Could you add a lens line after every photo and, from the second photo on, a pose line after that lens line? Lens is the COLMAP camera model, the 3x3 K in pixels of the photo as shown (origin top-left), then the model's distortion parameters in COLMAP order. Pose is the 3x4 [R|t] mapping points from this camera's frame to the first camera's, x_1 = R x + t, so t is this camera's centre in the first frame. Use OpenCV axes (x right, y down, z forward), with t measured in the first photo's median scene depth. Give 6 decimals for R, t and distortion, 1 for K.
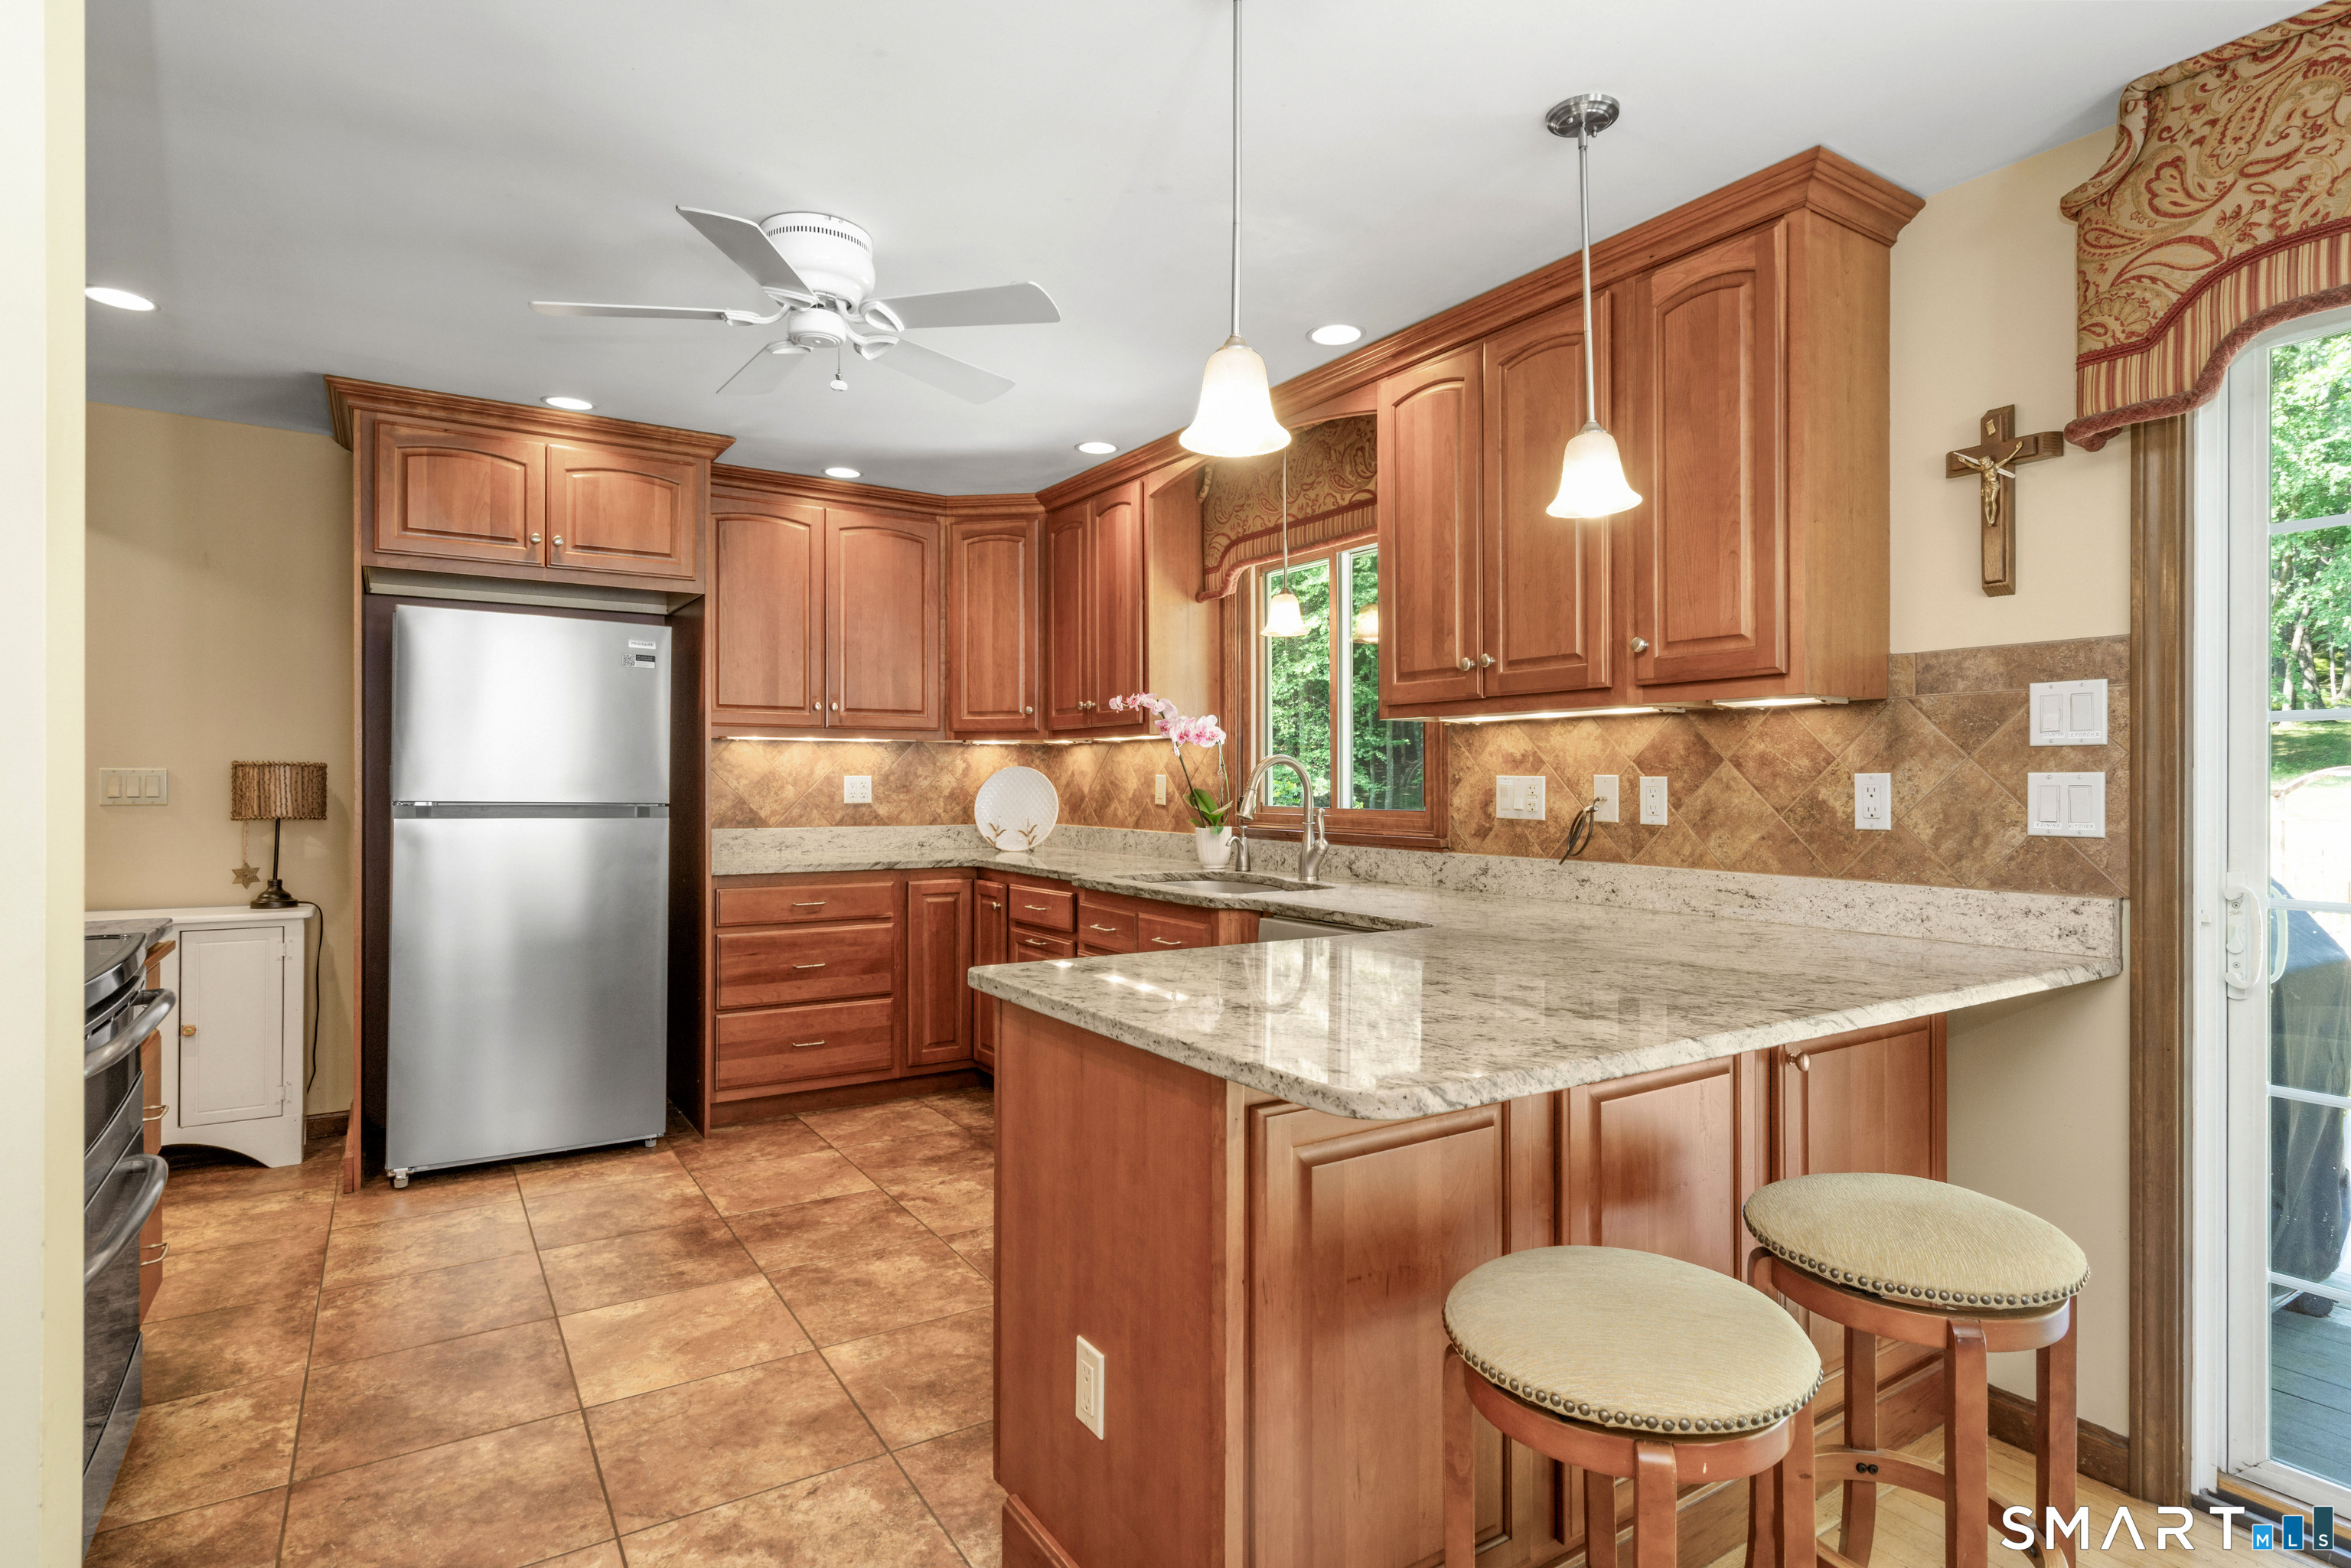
lens RADIAL K [[1202.4, 0, 1175.5], [0, 1202.4, 784.0], [0, 0, 1]] dist [0.004615, 0.000931]
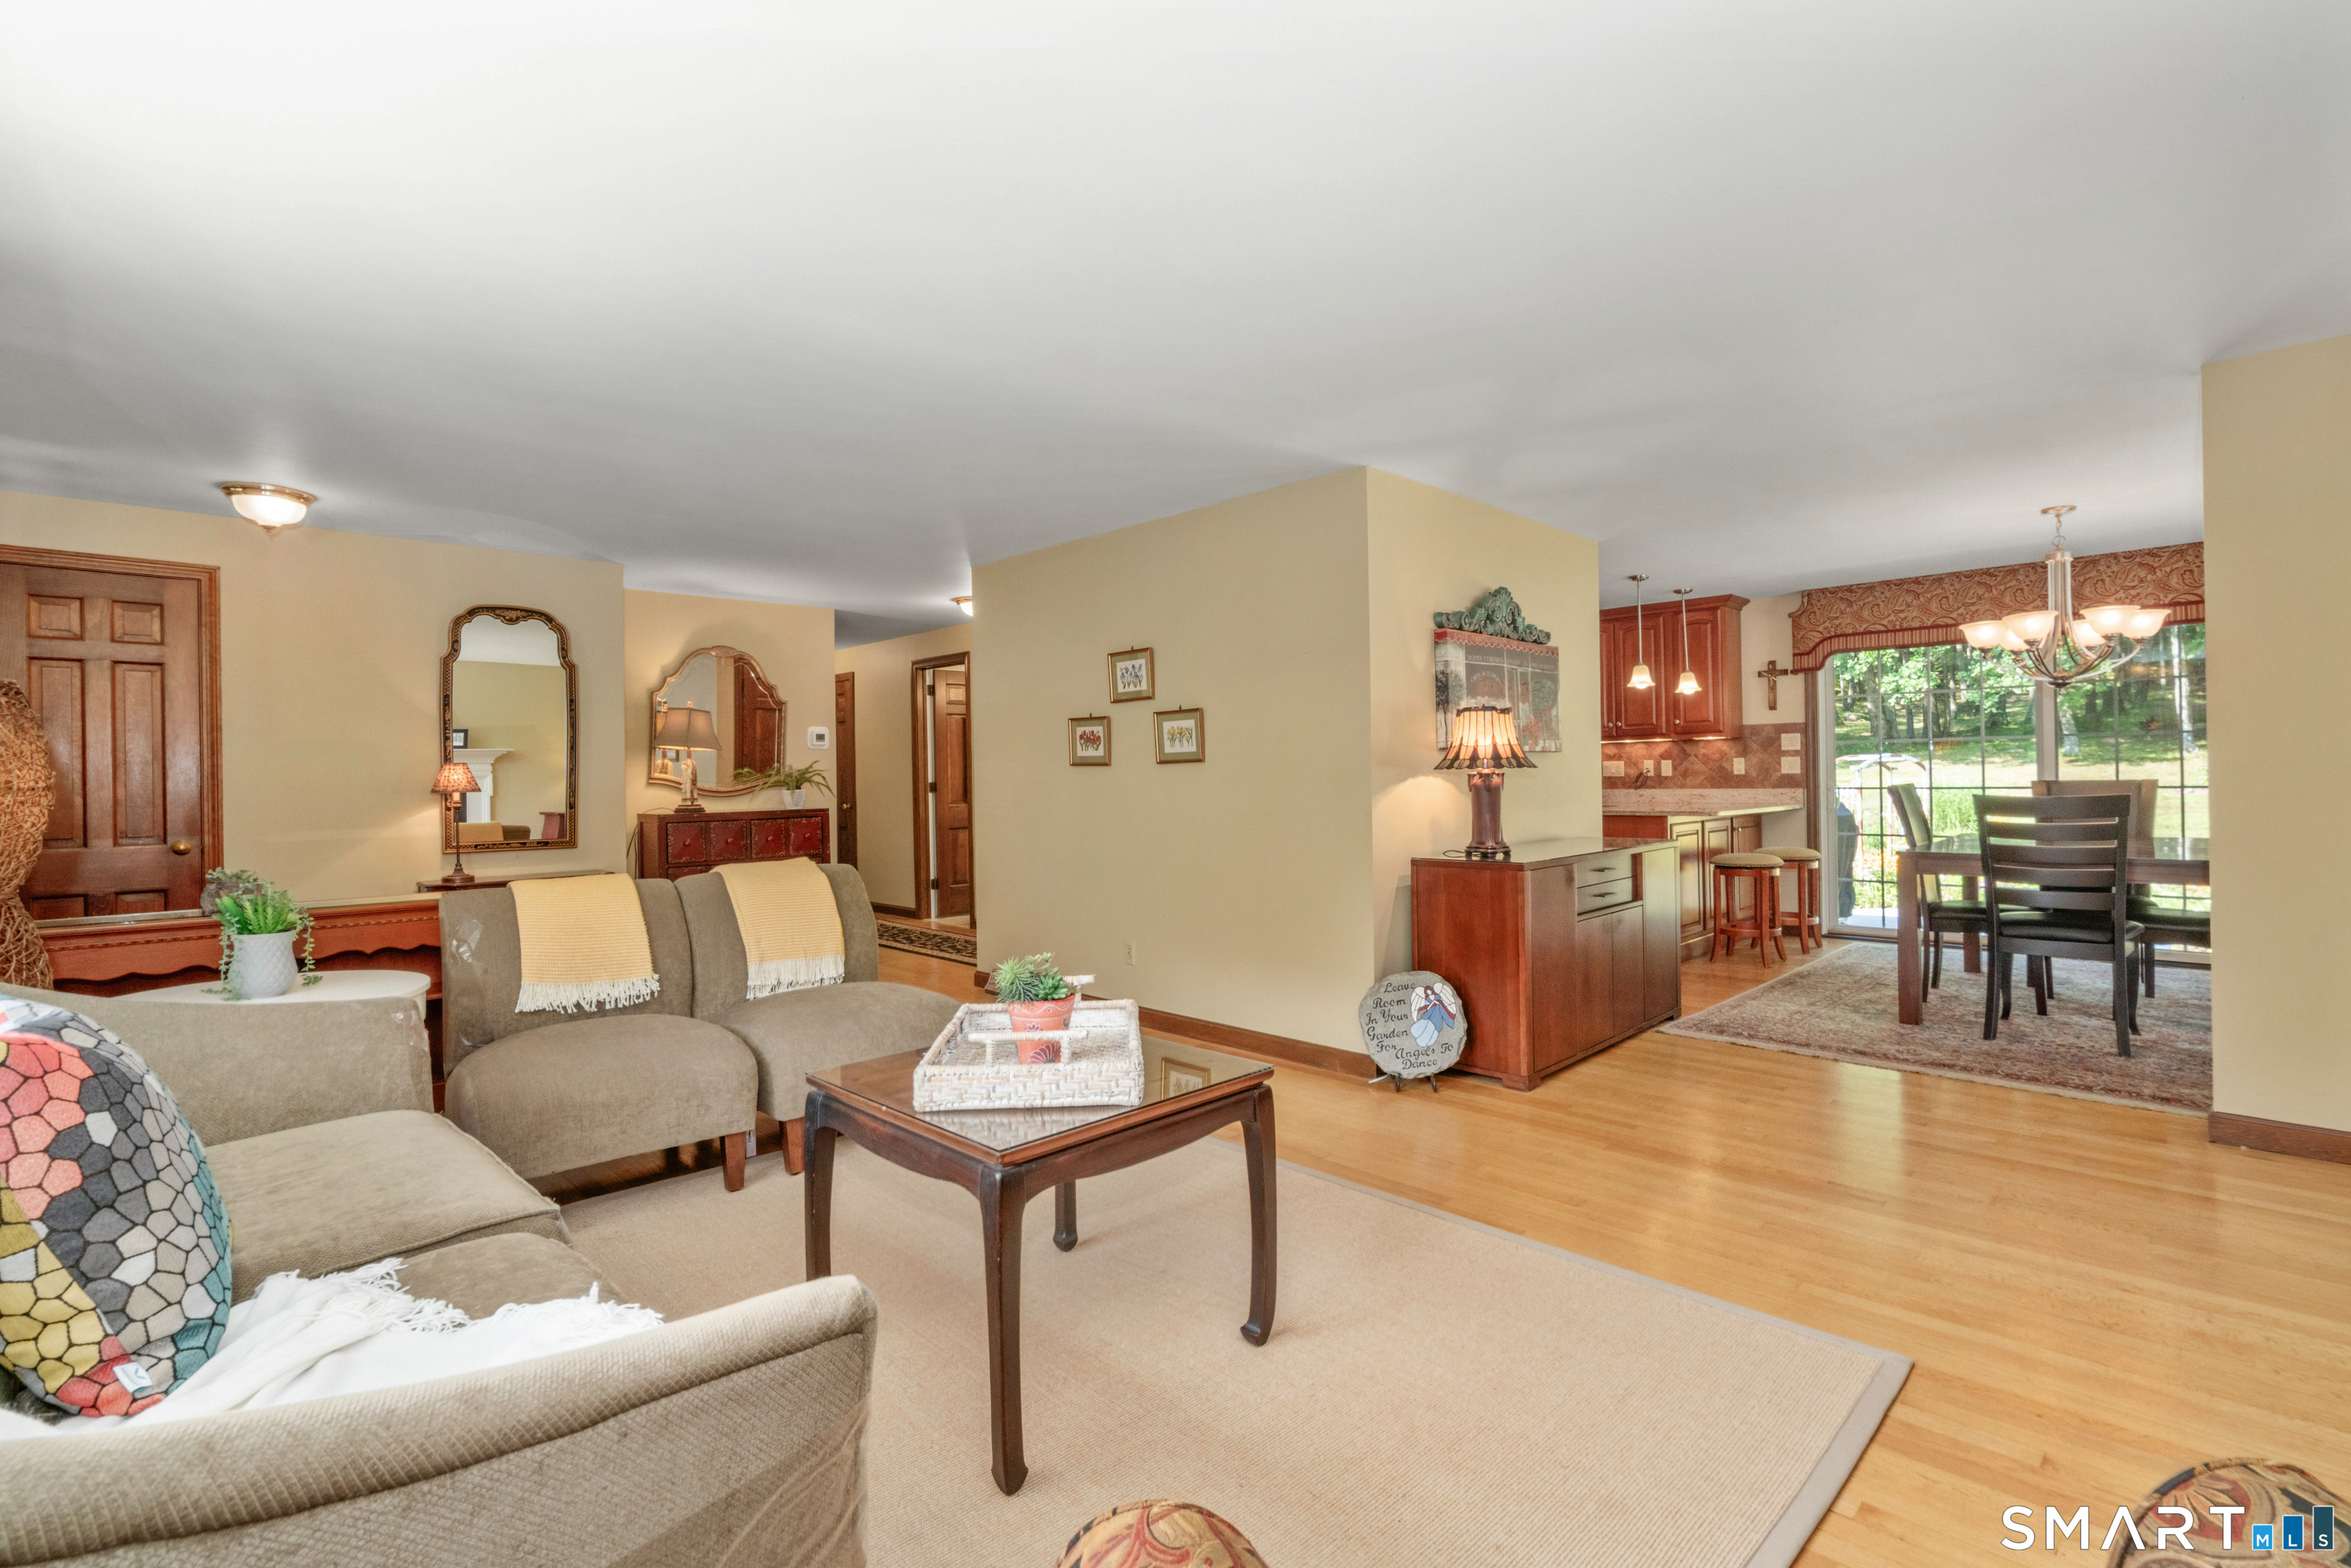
lens RADIAL K [[1084.6, 0, 1175.5], [0, 1084.6, 784.0], [0, 0, 1]] dist [-0.001854, 0.000728]
pose [[0.977826, -0.018623, 0.208588, -1.459549], [0.018424, 0.999826, 0.002895, 0.023272], [-0.208605, 0.001012, 0.977999, -1.515145]]
